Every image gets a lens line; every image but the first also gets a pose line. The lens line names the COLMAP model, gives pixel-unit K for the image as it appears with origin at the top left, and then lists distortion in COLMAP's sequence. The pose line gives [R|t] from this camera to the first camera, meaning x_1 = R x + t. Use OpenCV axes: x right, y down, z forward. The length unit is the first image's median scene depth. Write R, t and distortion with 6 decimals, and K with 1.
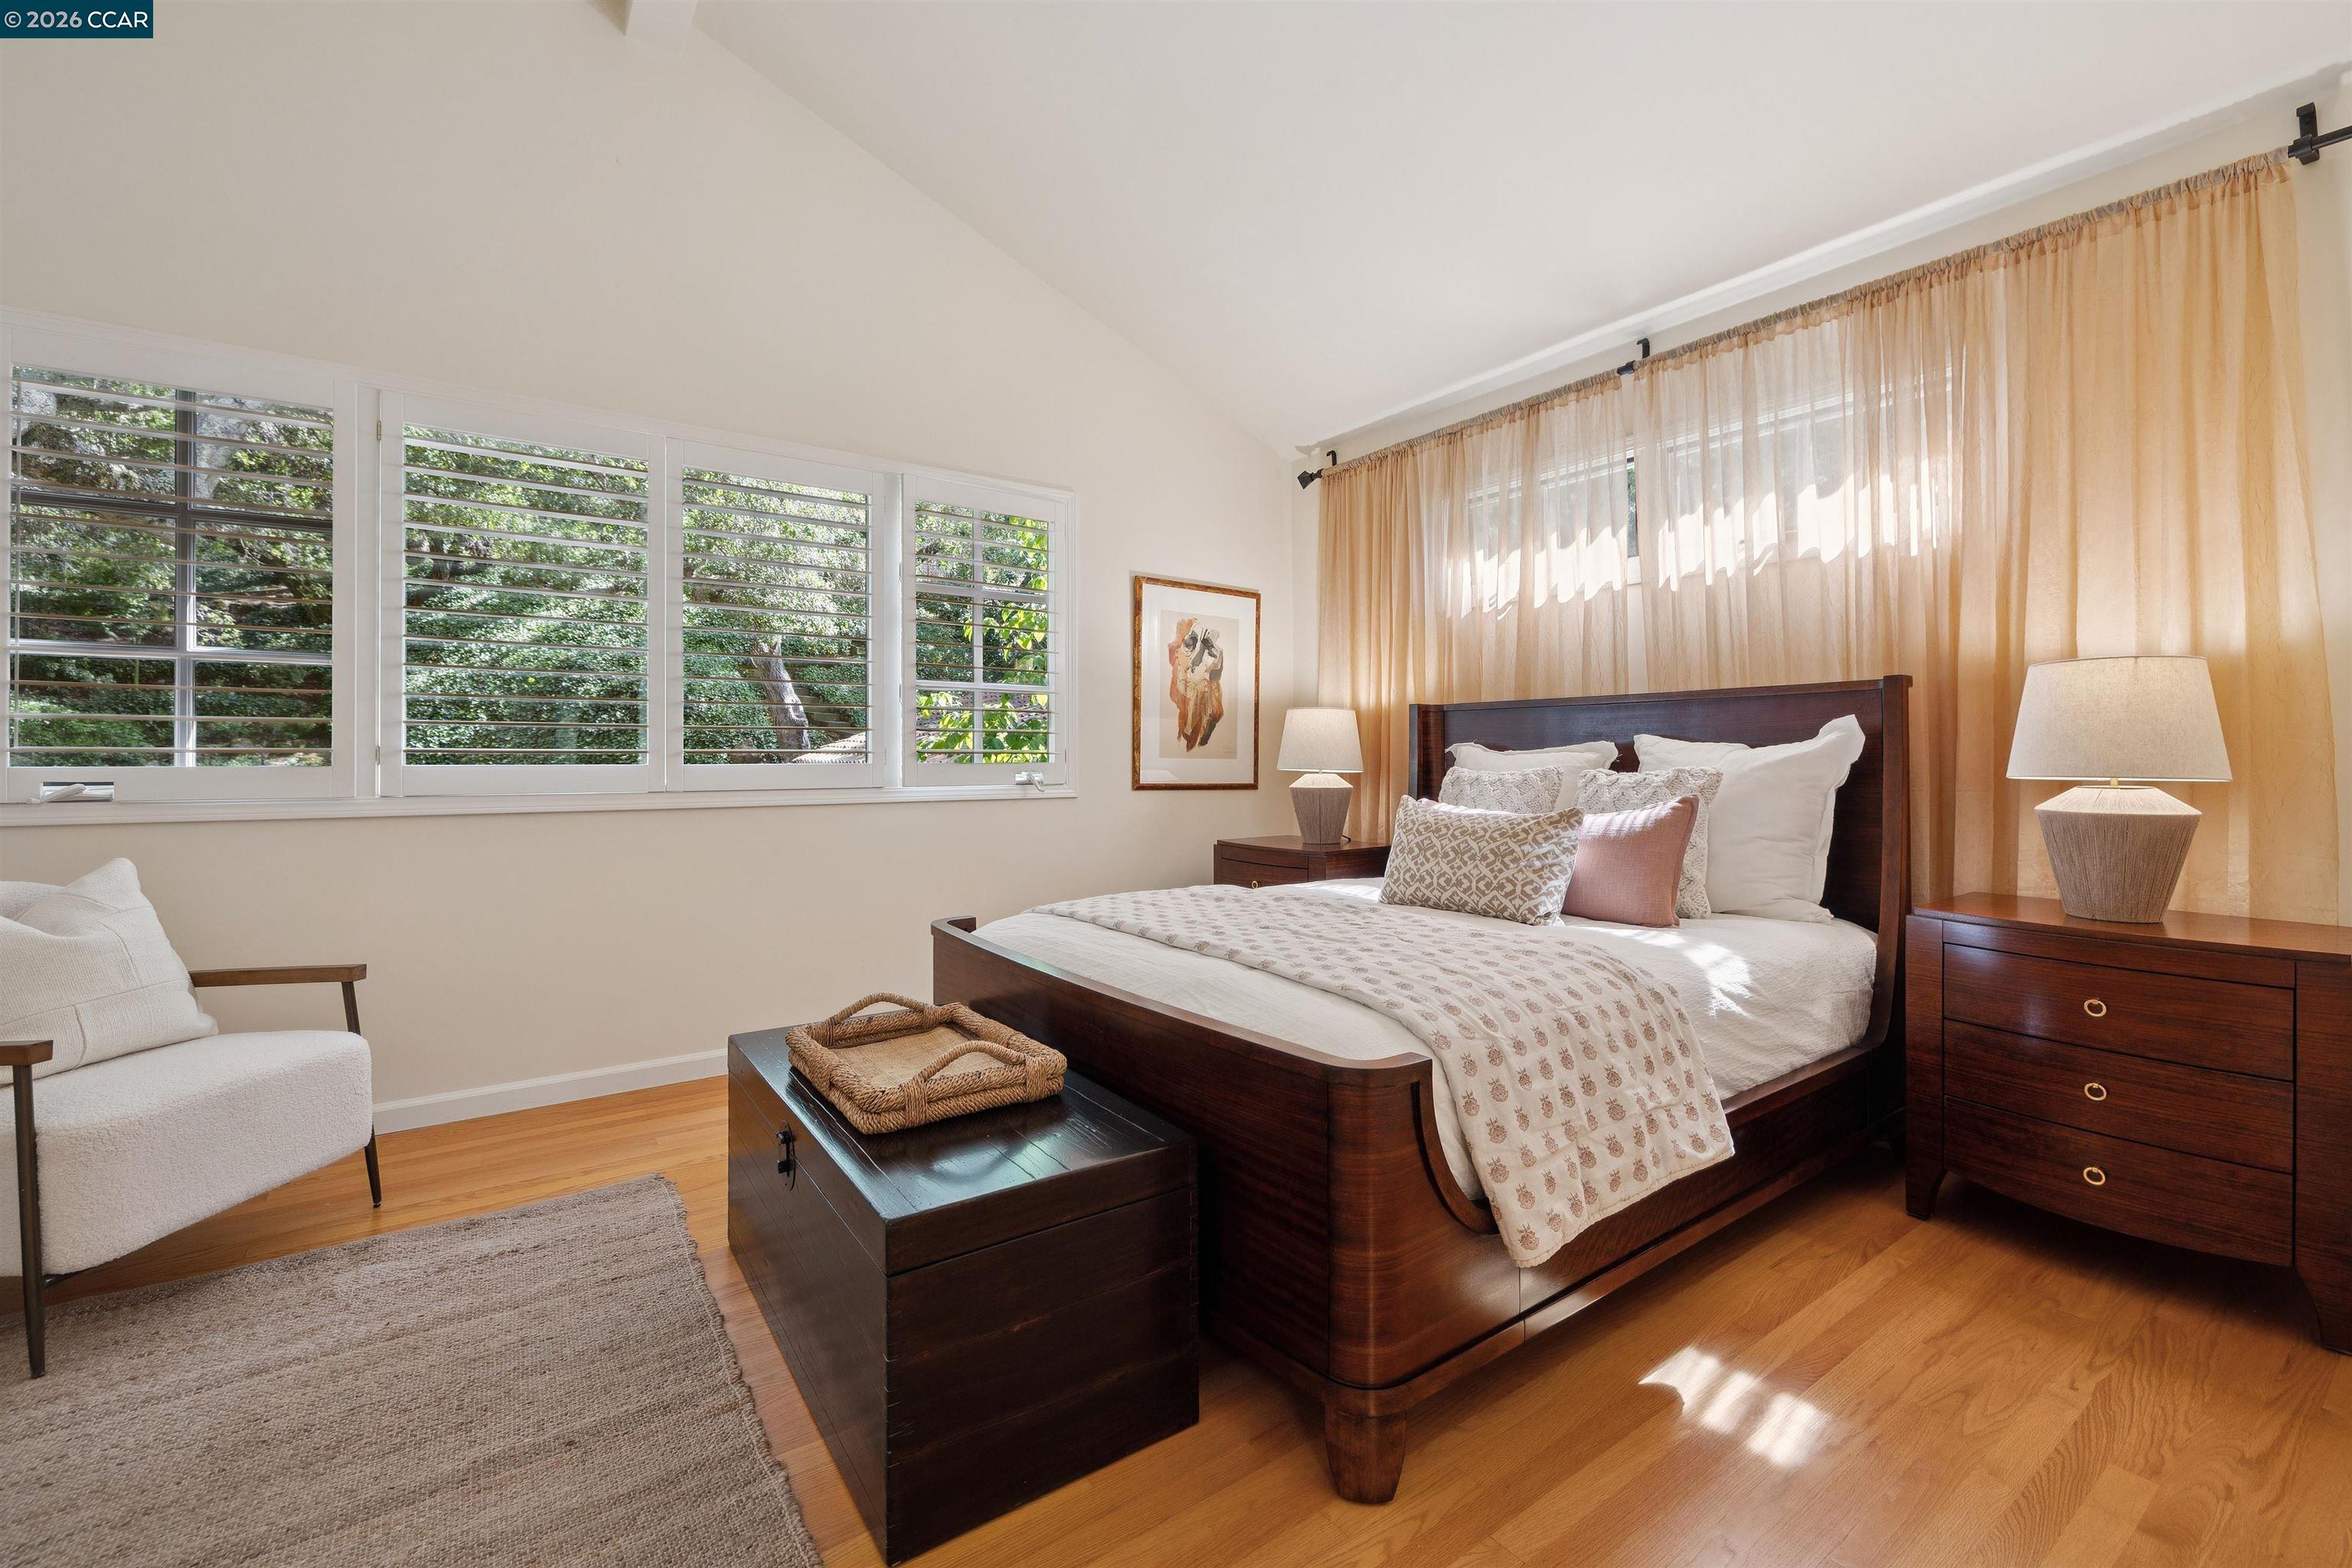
lens RADIAL K [[1000.5, 0, 1160.3], [0, 1000.5, 769.7], [0, 0, 1]] dist [0.013705, -0.000024]
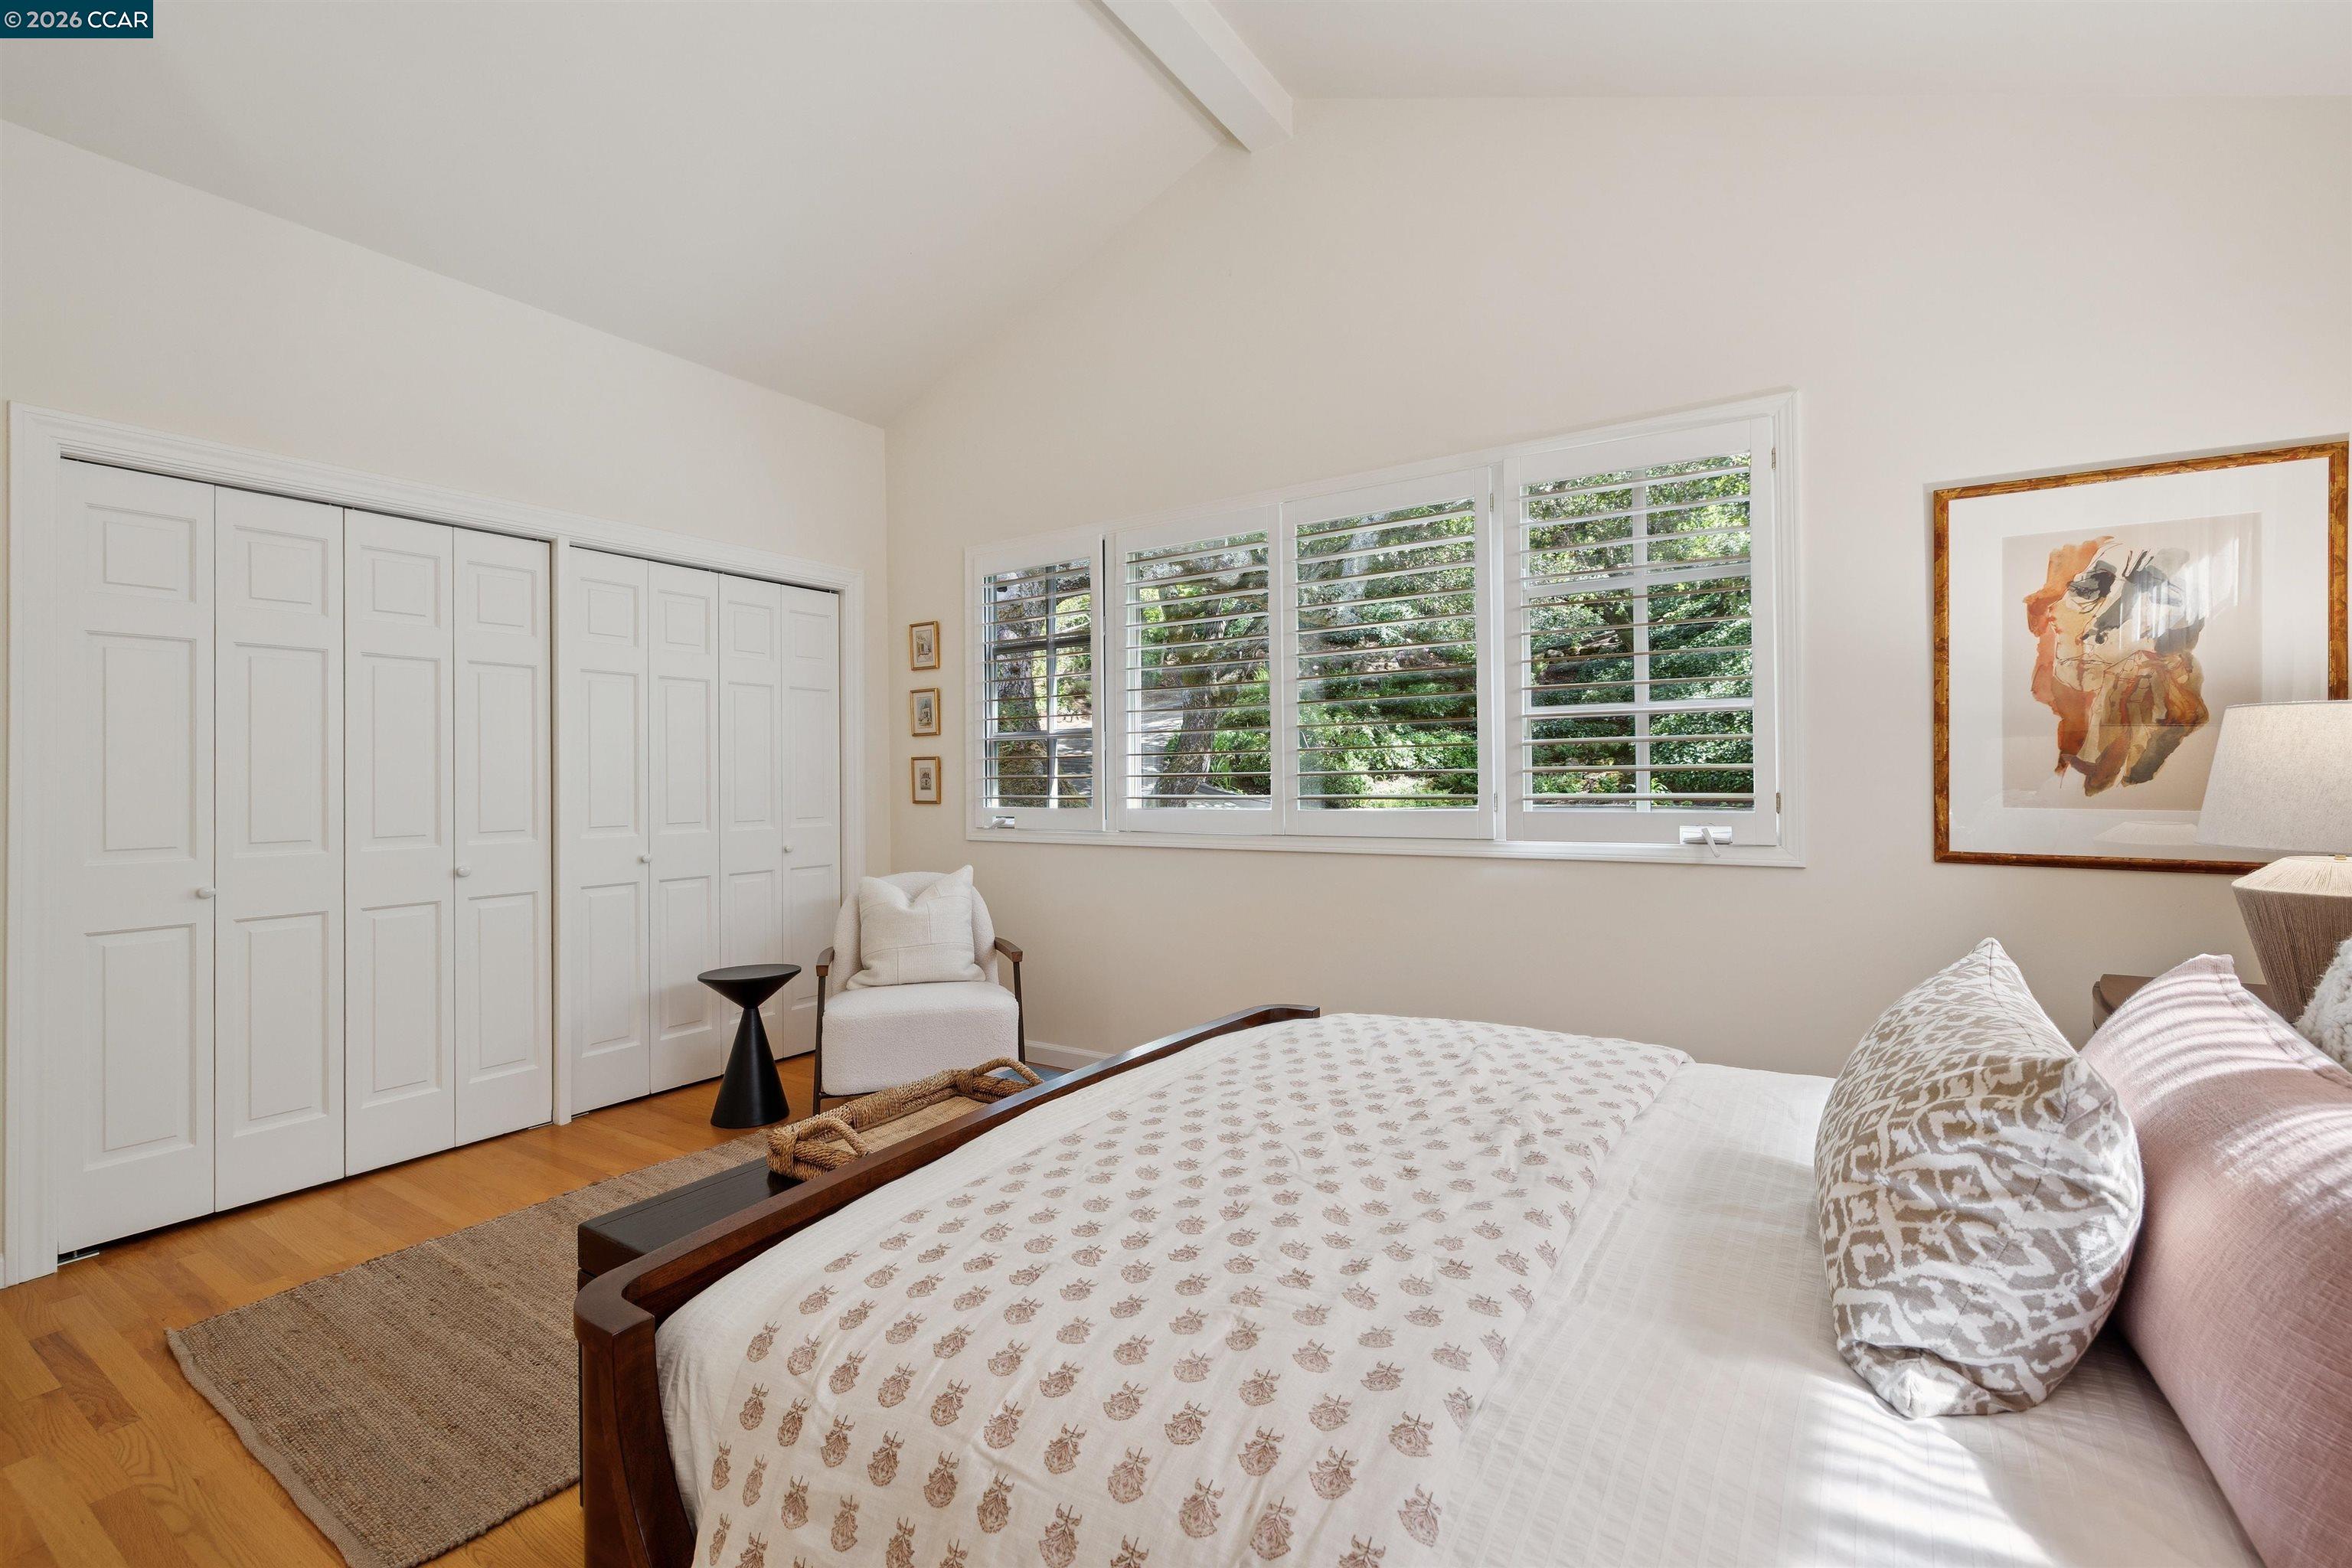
lens RADIAL K [[1000.5, 0, 1160.3], [0, 1000.5, 769.7], [0, 0, 1]] dist [0.013705, -0.000024]
pose [[0.364791, -0.012599, -0.931004, 0.352441], [0.003098, 0.999919, -0.012318, -0.027457], [0.931084, 0.001609, 0.364801, 0.370967]]
